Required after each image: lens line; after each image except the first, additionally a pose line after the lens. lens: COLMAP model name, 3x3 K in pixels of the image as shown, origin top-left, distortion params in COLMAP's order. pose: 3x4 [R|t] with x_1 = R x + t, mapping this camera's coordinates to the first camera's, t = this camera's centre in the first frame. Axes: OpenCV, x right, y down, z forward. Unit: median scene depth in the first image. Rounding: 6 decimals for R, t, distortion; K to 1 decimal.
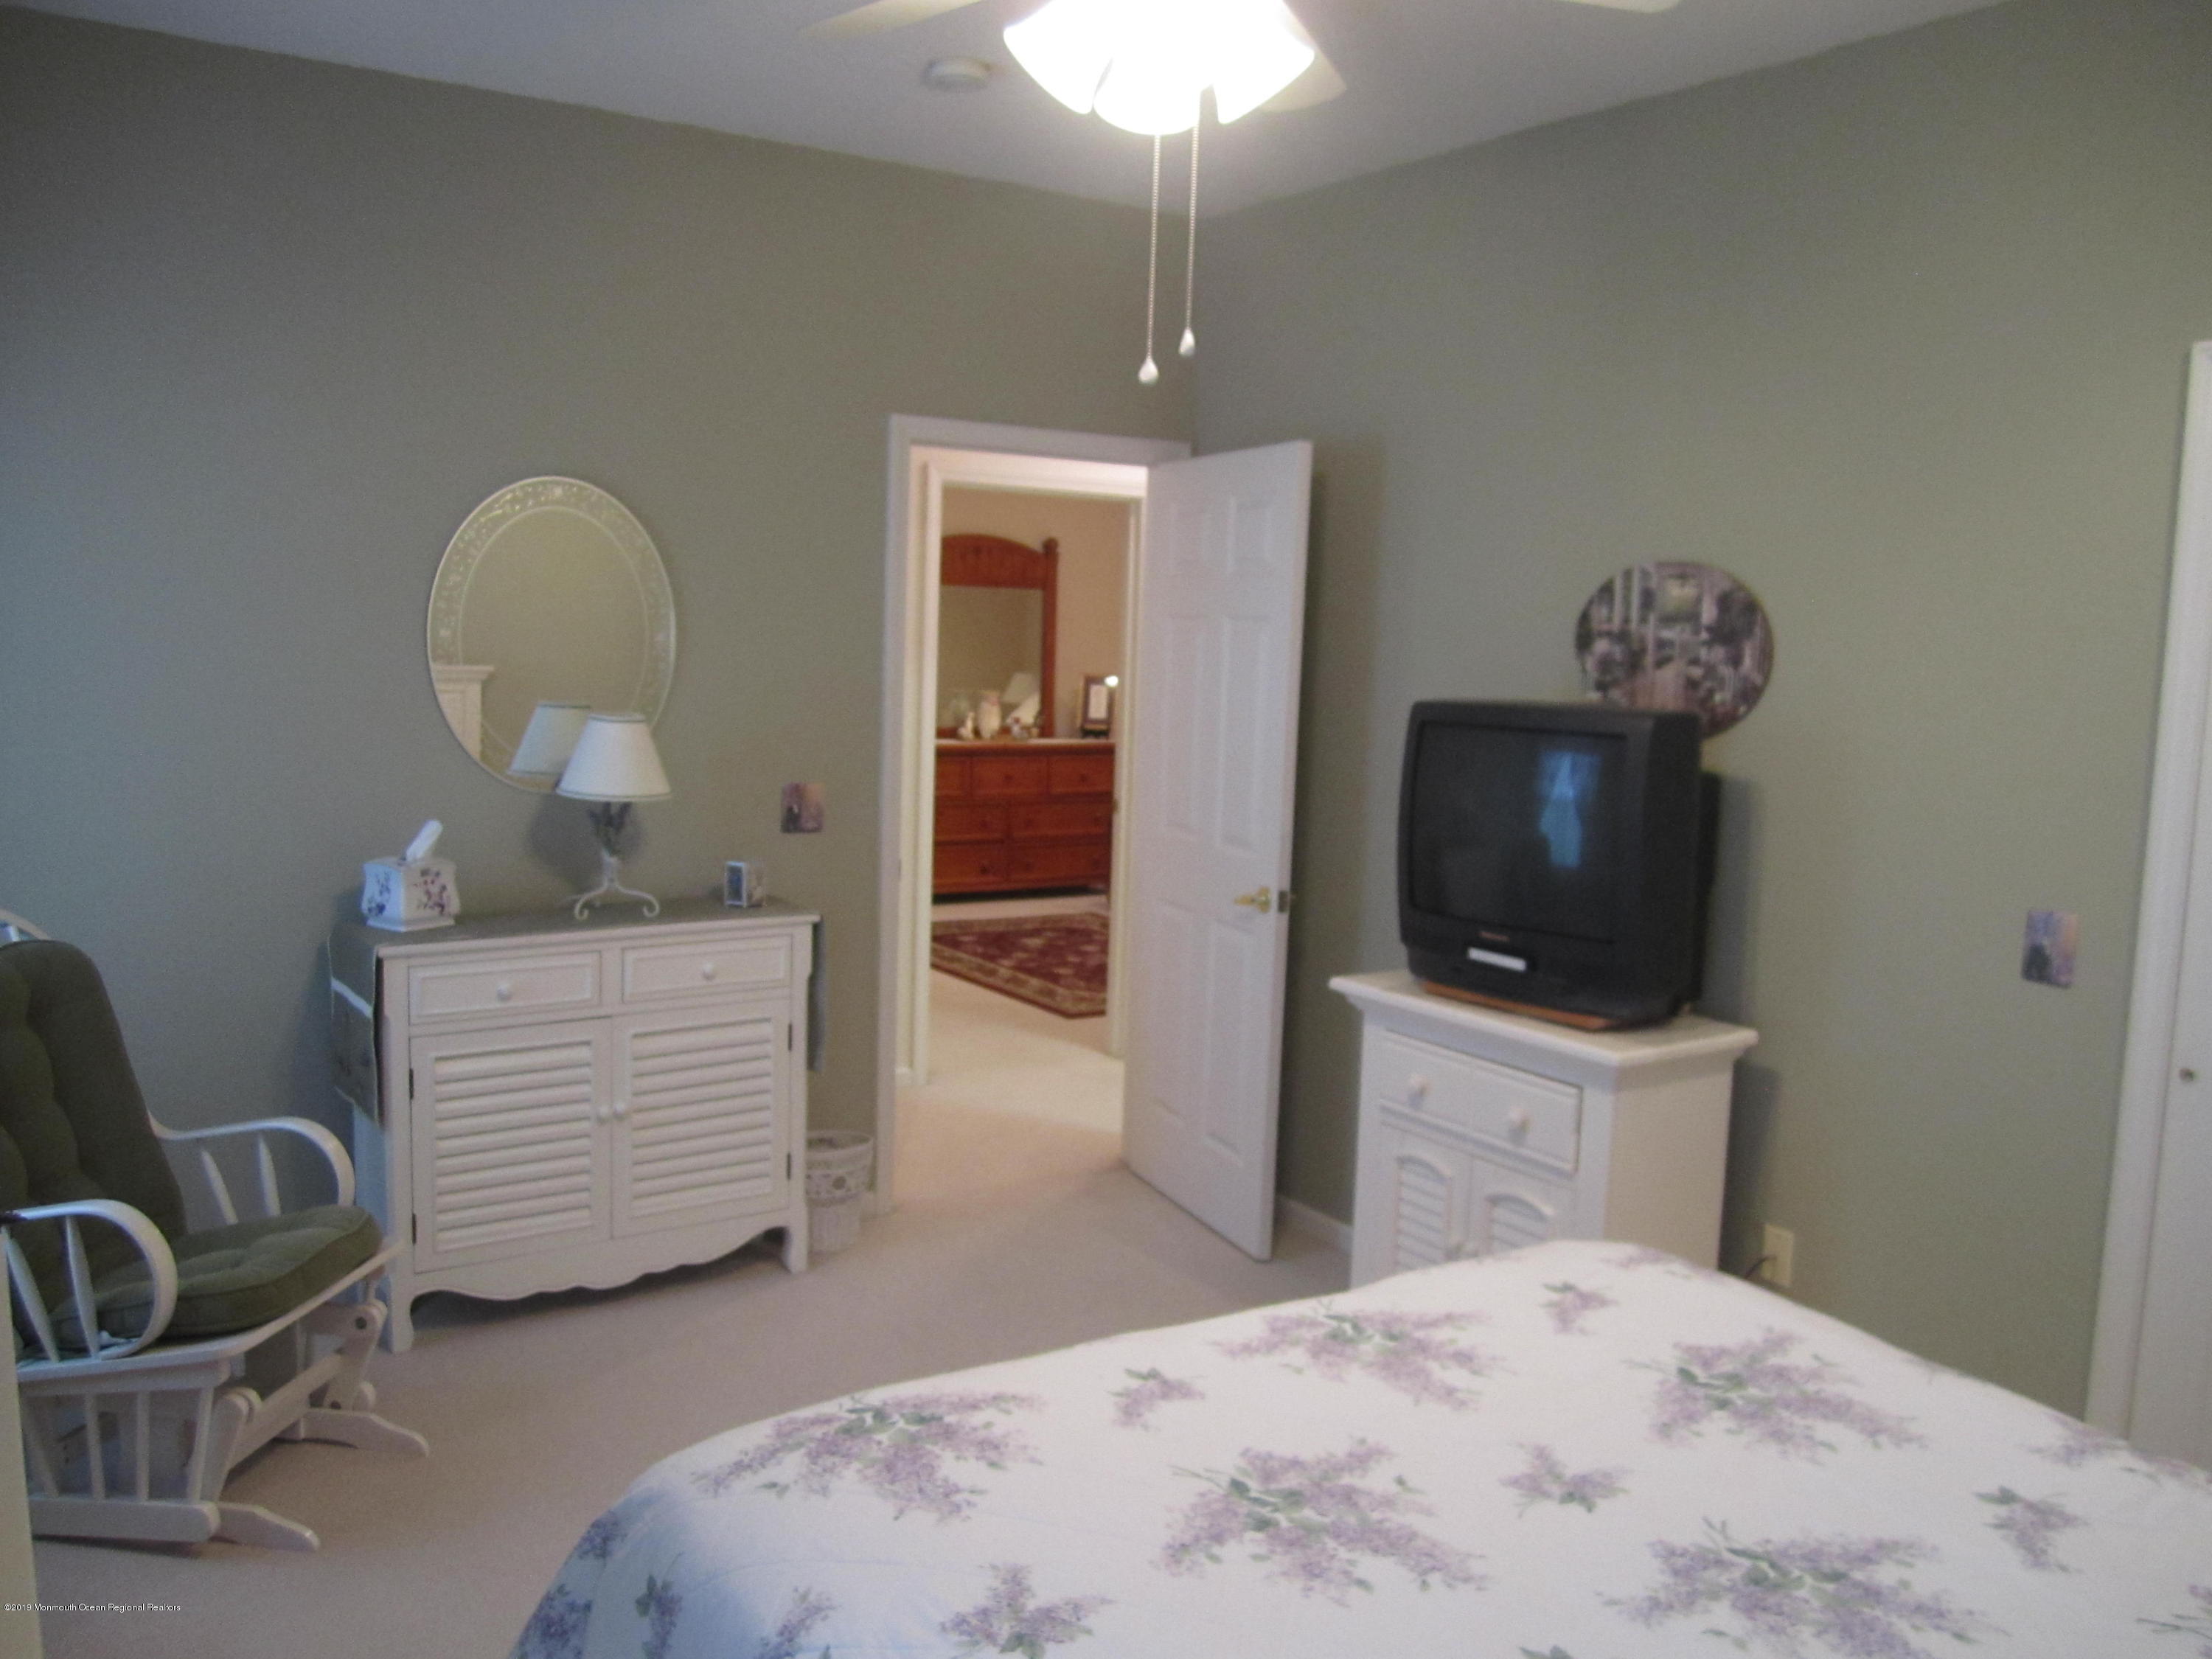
lens RADIAL K [[1803.6, 0, 1106.3], [0, 1803.6, 831.0], [0, 0, 1]] dist [-0.070987, 0.033533]
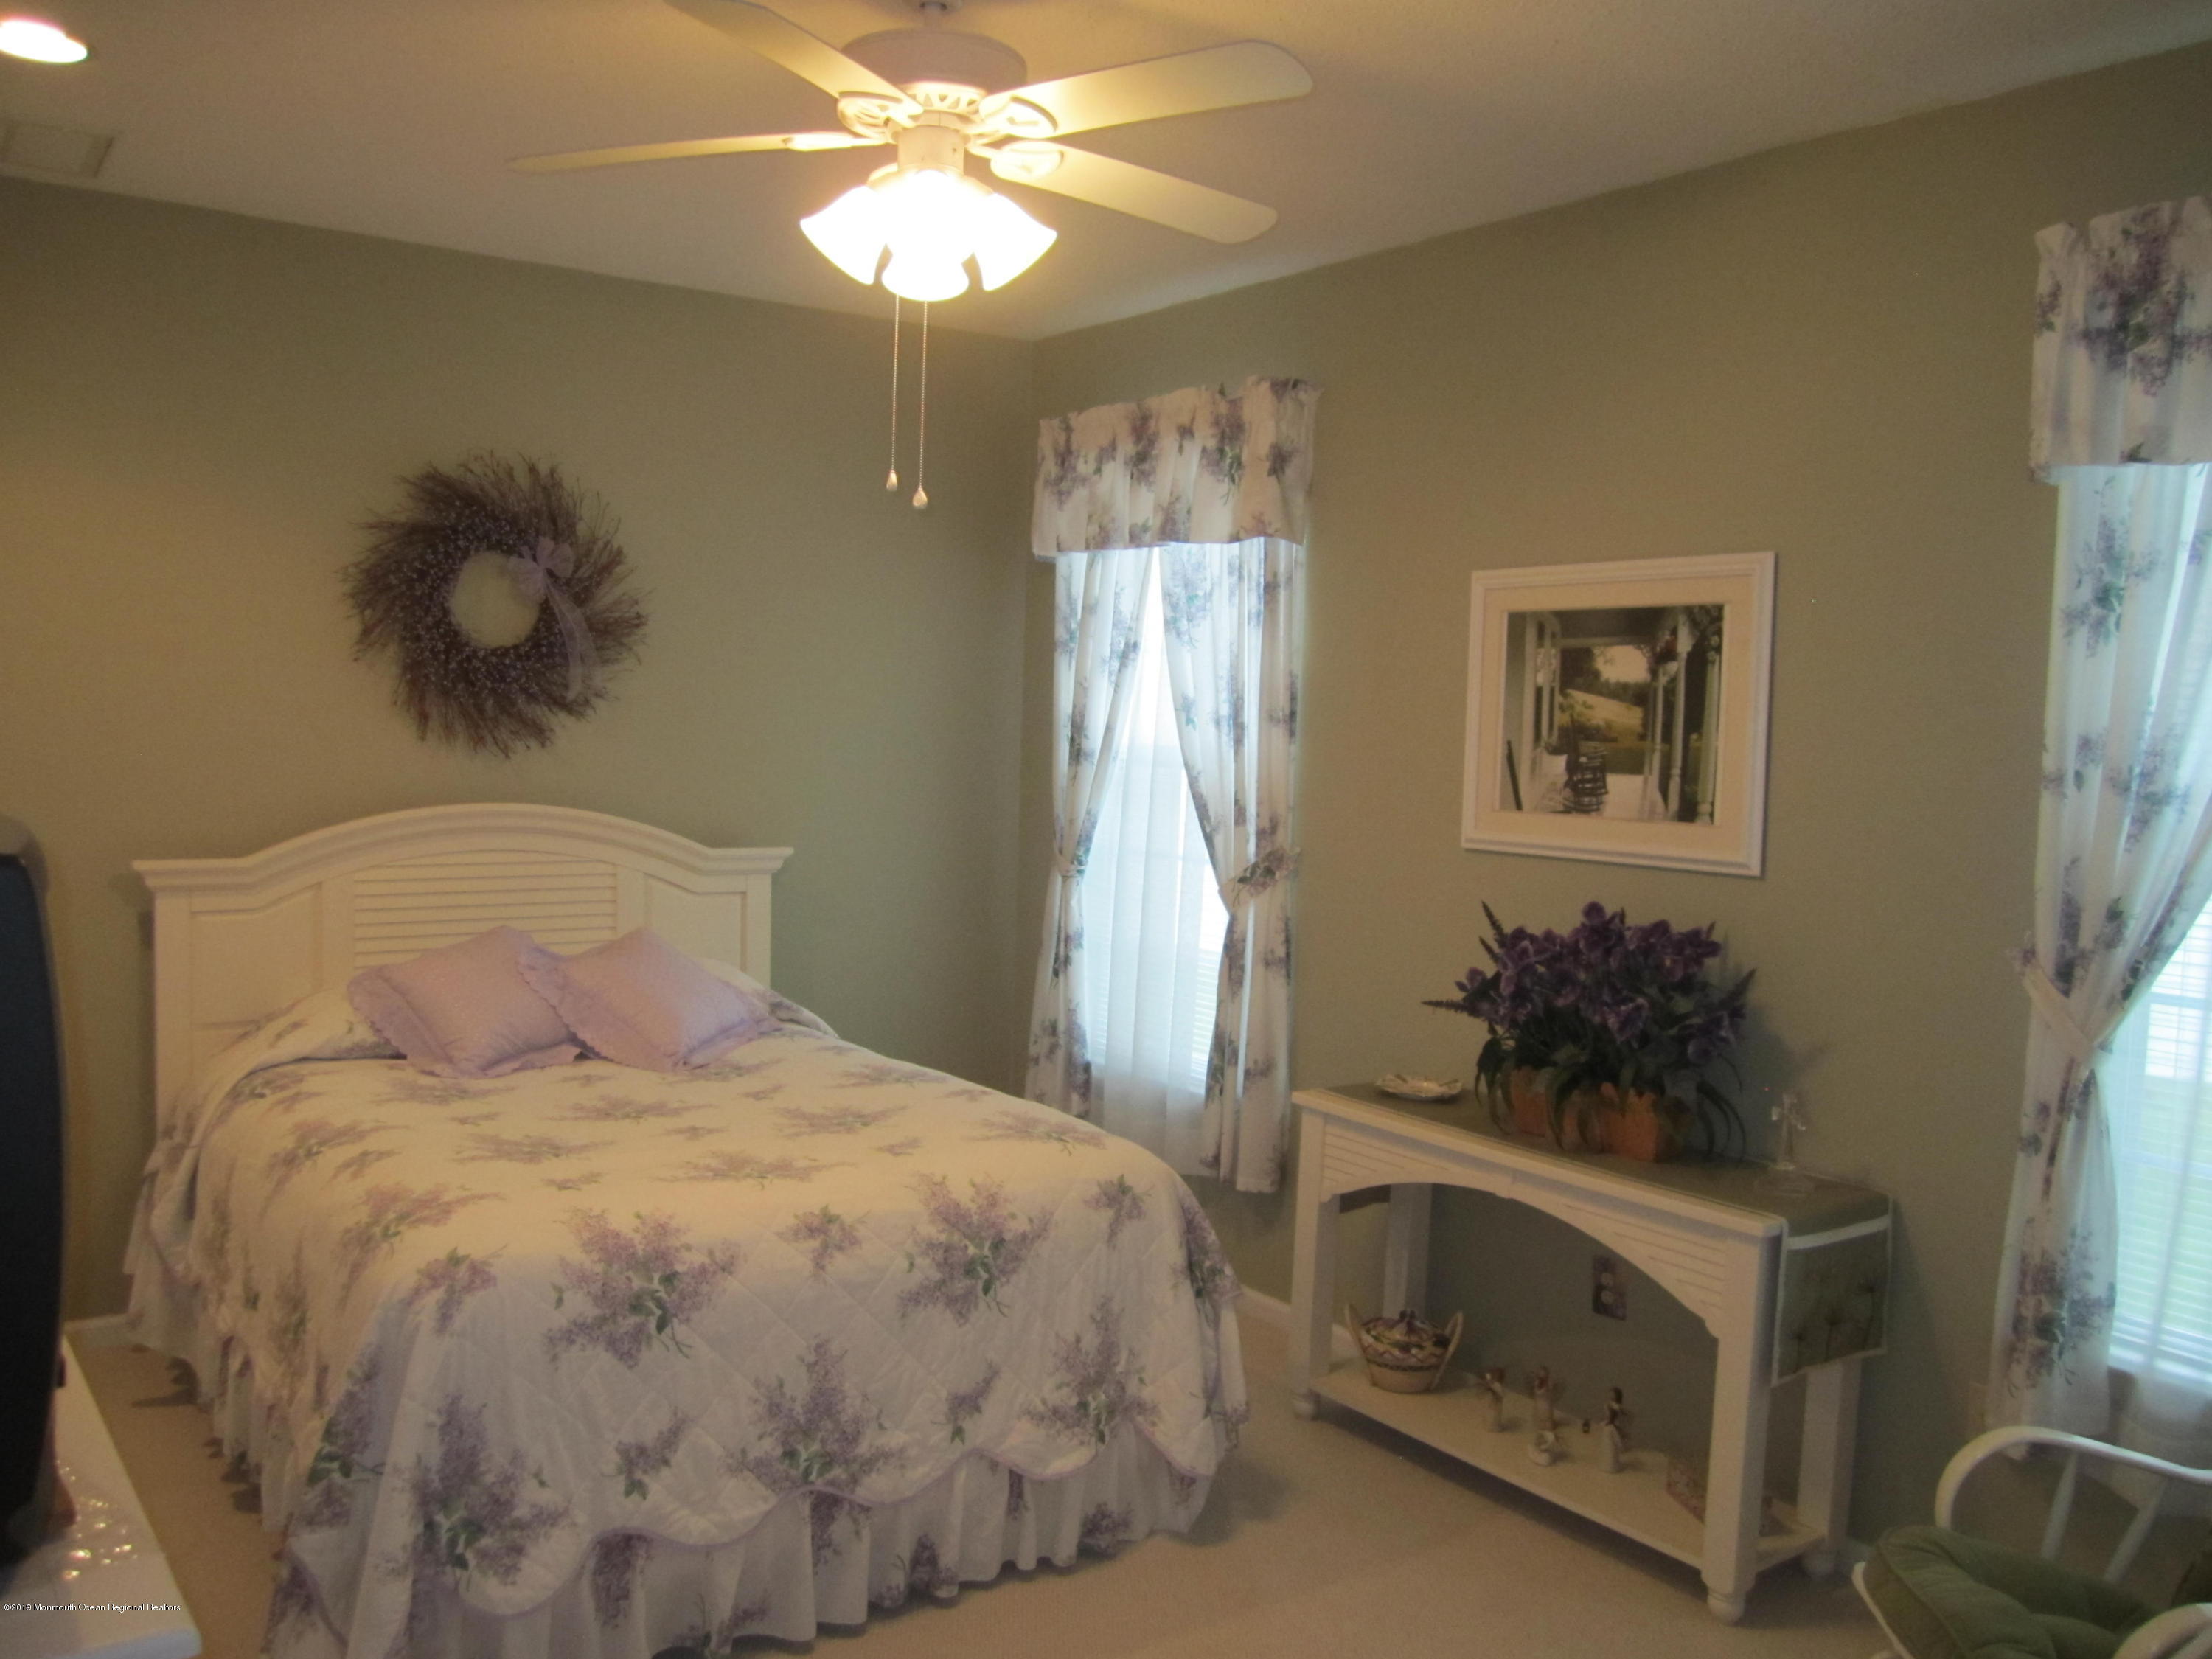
lens RADIAL K [[1803.6, 0, 1108.1], [0, 1803.6, 837.8], [0, 0, 1]] dist [-0.070987, 0.033533]
pose [[-0.995714, -0.056302, -0.073378, -0.013814], [-0.068970, 0.980597, 0.183500, -0.158133], [0.061623, 0.187775, -0.980277, 1.340905]]
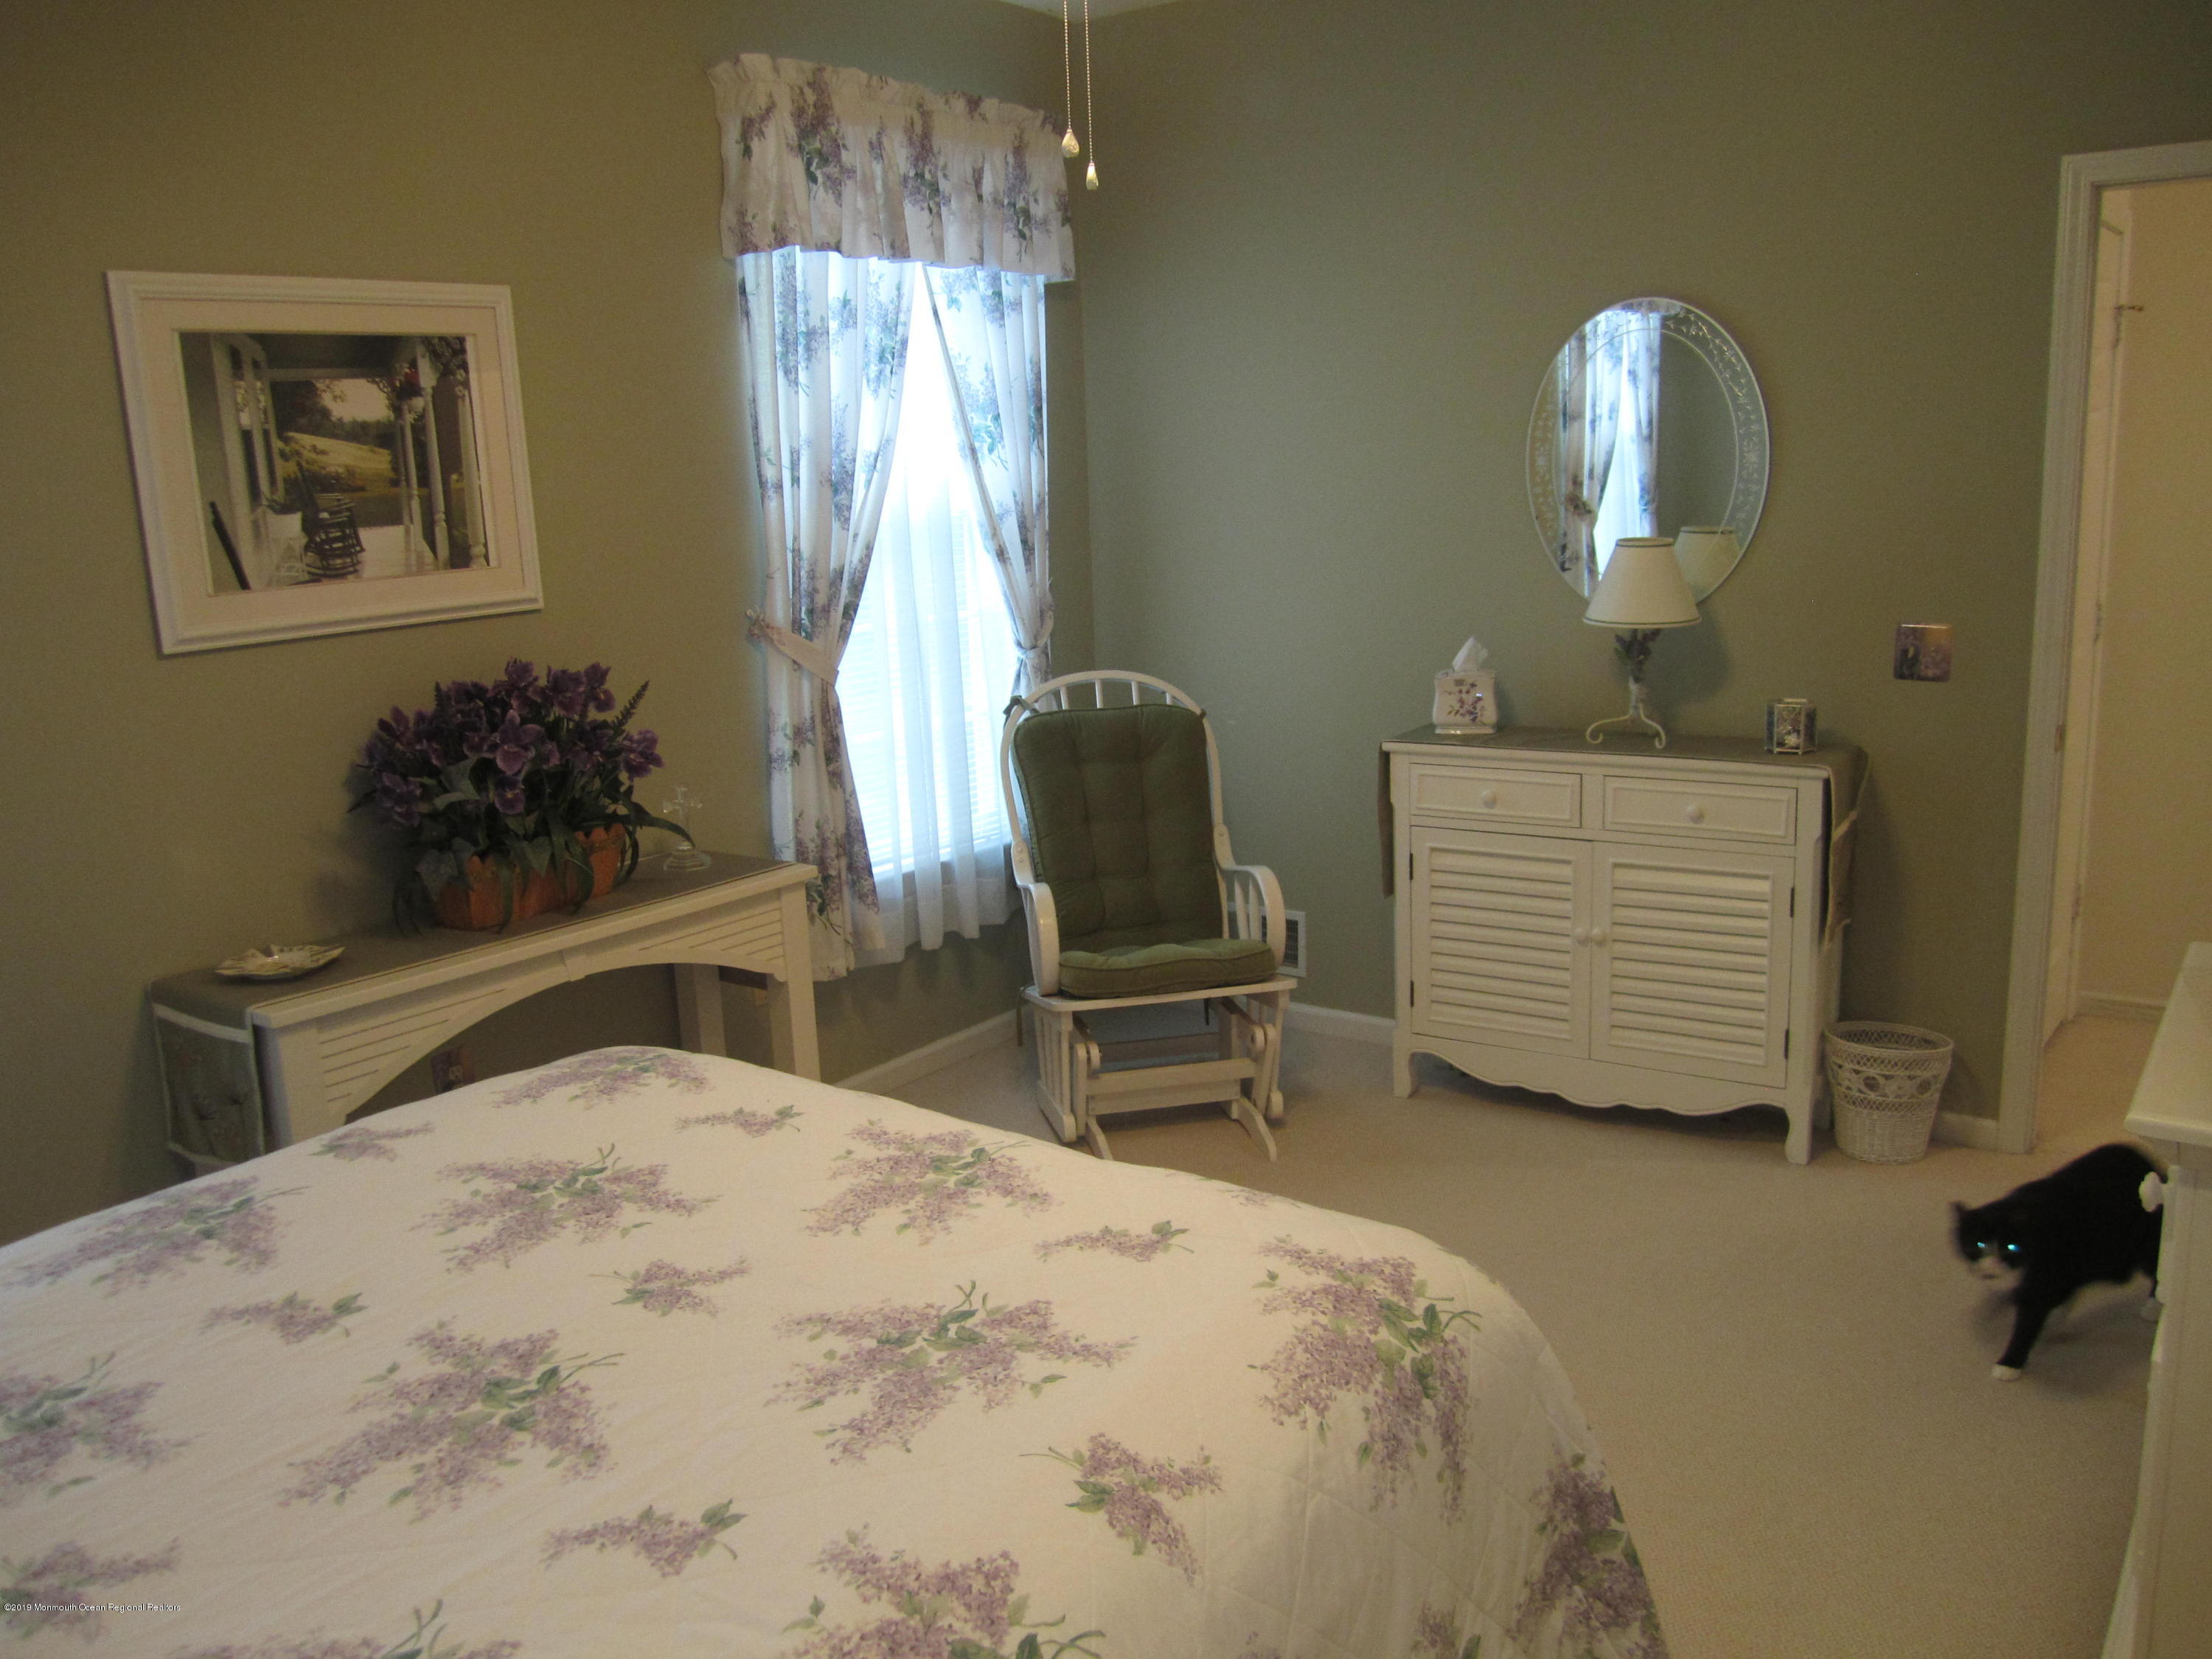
lens RADIAL K [[1803.6, 0, 1106.2], [0, 1803.6, 828.3], [0, 0, 1]] dist [-0.070987, 0.033533]
pose [[0.354782, 0.145554, -0.923549, 0.584483], [-0.060816, 0.989308, 0.132555, -0.021584], [0.932969, 0.009138, 0.359841, 0.400515]]
